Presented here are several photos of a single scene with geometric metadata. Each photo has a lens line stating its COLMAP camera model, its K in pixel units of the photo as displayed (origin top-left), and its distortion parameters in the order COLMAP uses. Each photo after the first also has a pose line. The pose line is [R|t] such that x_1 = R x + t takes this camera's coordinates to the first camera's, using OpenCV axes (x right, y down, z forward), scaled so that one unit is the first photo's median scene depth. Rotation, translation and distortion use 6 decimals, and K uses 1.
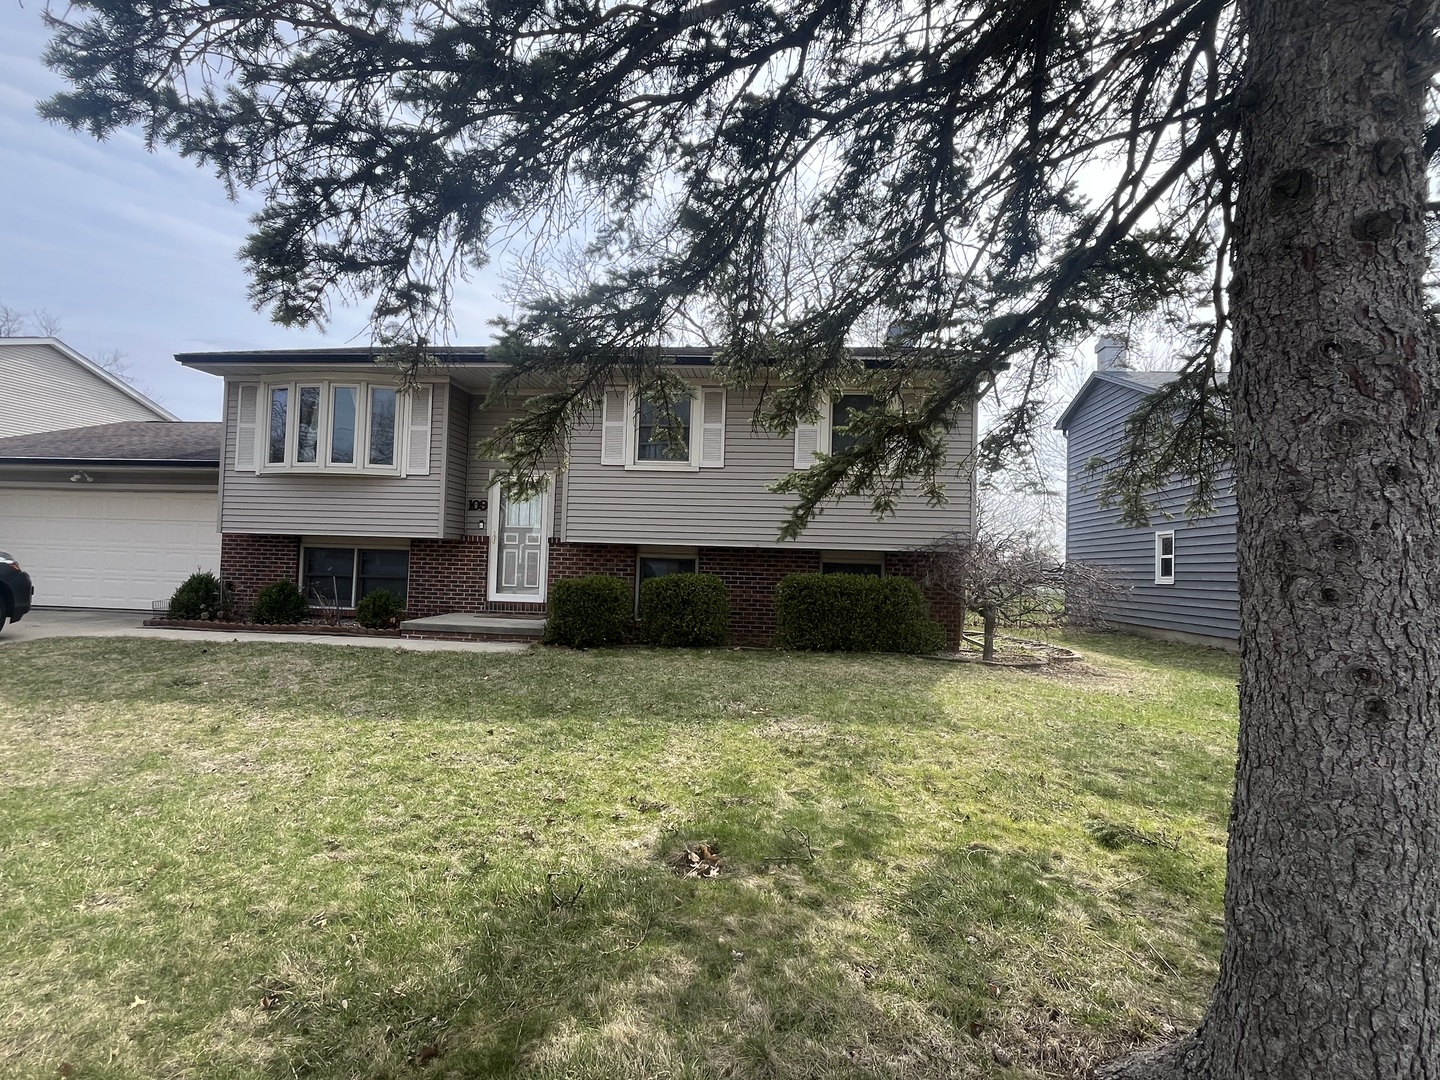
lens RADIAL K [[708.8, 0, 720.0], [0, 708.8, 540.0], [0, 0, 1]] dist [0.000018, 0.000173]
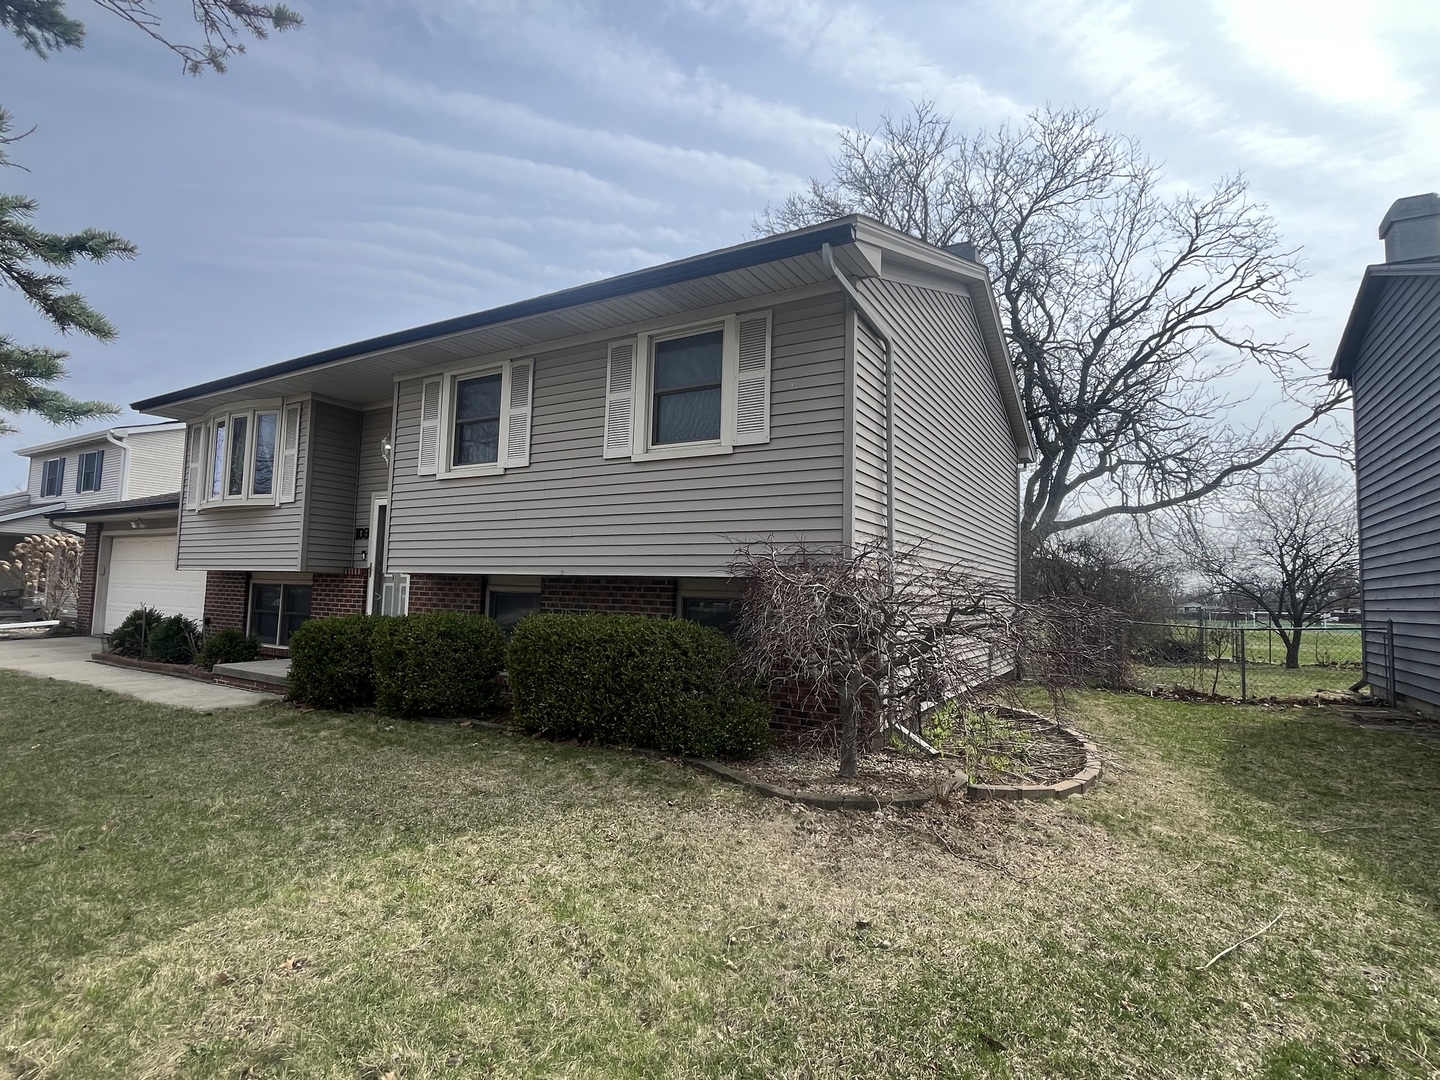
lens RADIAL K [[708.8, 0, 720.0], [0, 708.8, 540.0], [0, 0, 1]] dist [0.000018, 0.000173]
pose [[0.900561, -0.037657, -0.433095, 0.458869], [0.013095, 0.998139, -0.059556, 0.017885], [0.434532, 0.047963, 0.899379, 0.408537]]
